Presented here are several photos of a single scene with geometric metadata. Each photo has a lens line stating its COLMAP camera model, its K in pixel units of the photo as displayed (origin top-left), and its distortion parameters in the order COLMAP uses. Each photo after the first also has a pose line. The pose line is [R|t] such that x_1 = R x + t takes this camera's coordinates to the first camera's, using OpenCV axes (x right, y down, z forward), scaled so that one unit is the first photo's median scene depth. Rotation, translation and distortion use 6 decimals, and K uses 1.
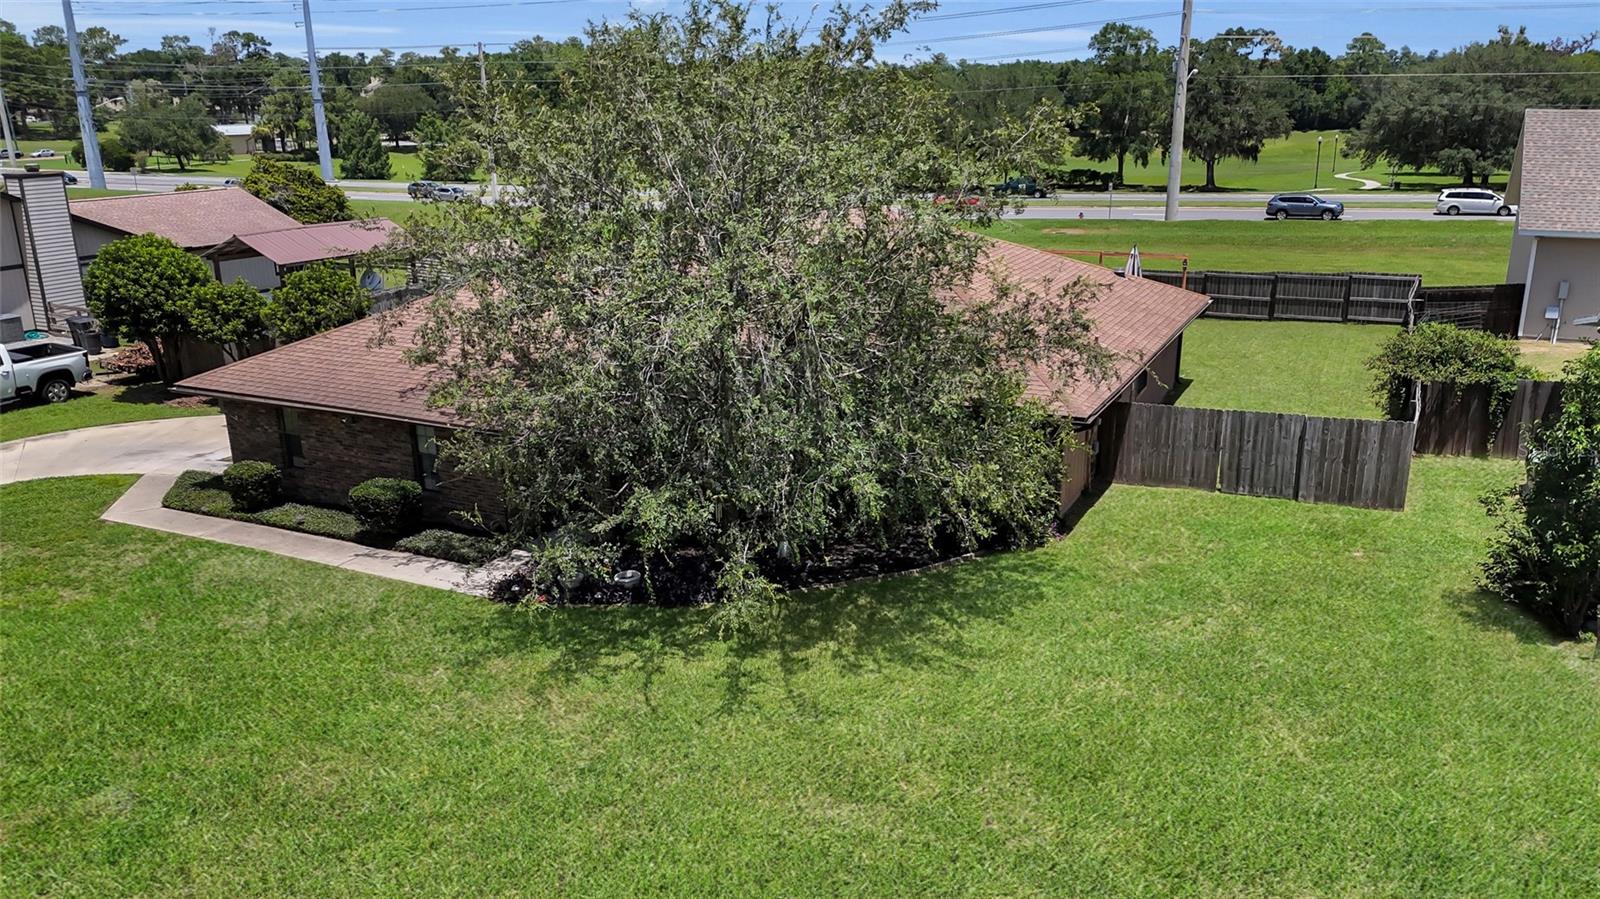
lens RADIAL K [[1185.3, 0, 800.0], [0, 1185.3, 449.5], [0, 0, 1]] dist [0.096422, -0.125562]
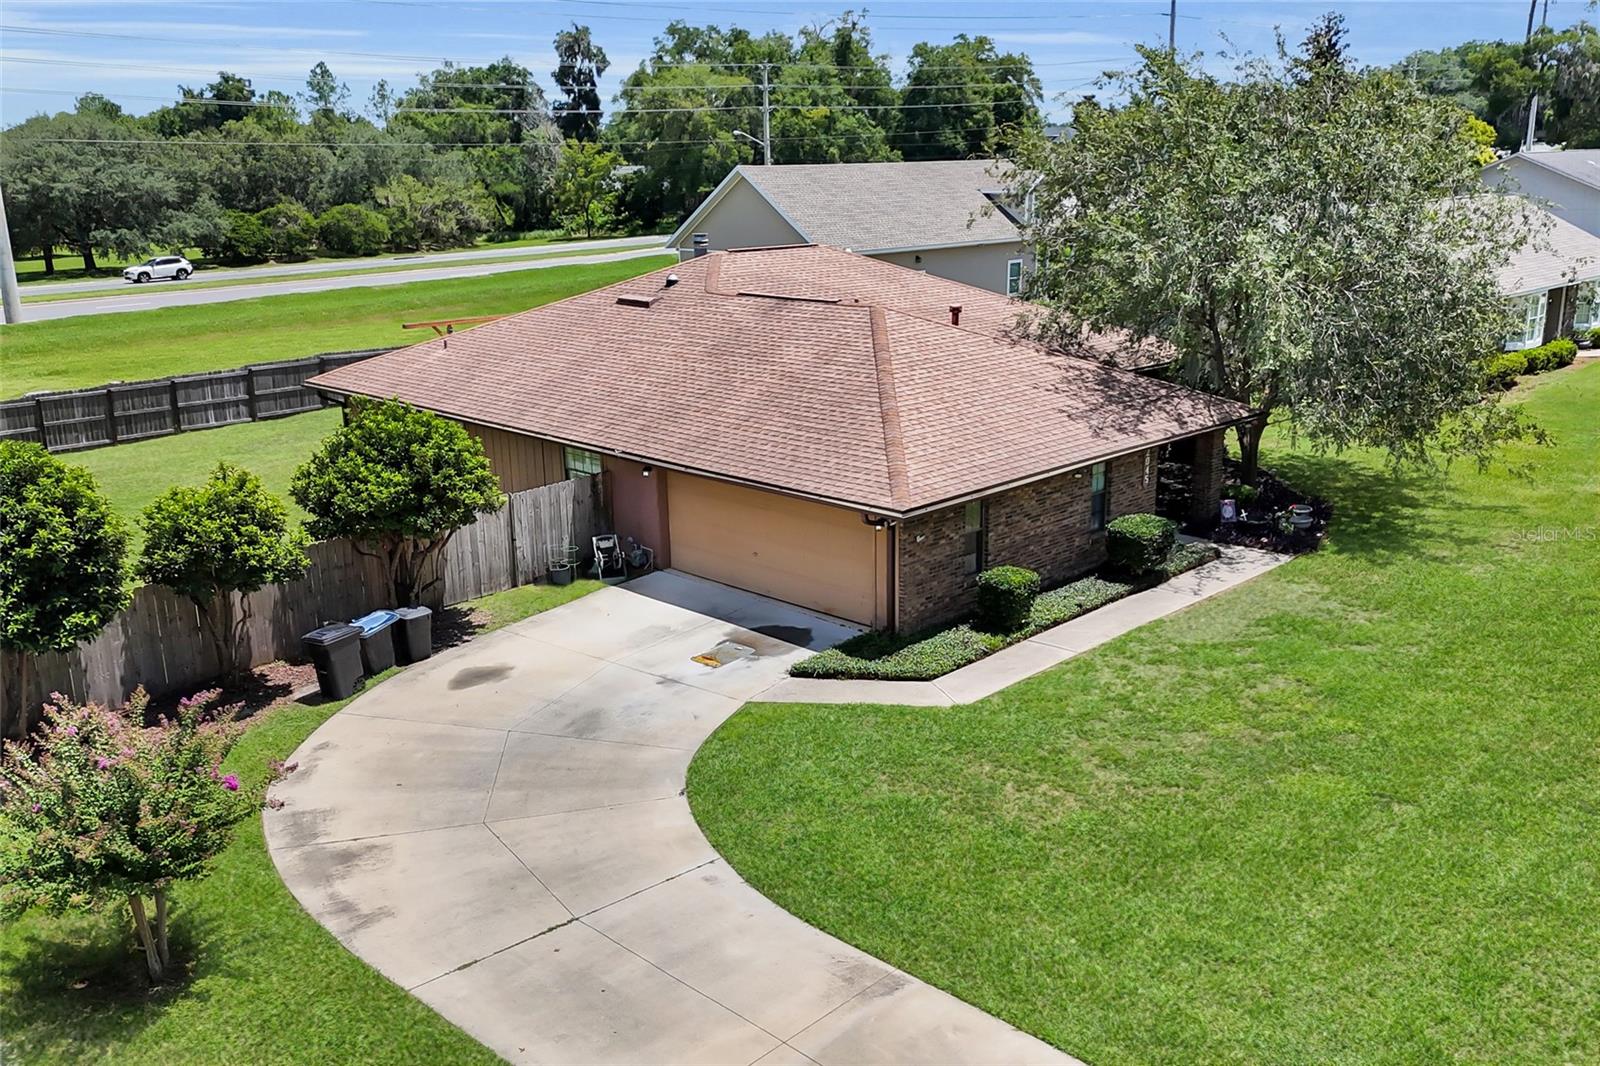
lens RADIAL K [[1404.1, 0, 800.0], [0, 1404.1, 533.0], [0, 0, 1]] dist [0.098495, -0.003319]
pose [[0.309073, -0.236048, 0.921279, -1.372290], [0.284278, 0.947350, 0.147358, -0.190482], [-0.907557, 0.216355, 0.359904, 0.791193]]
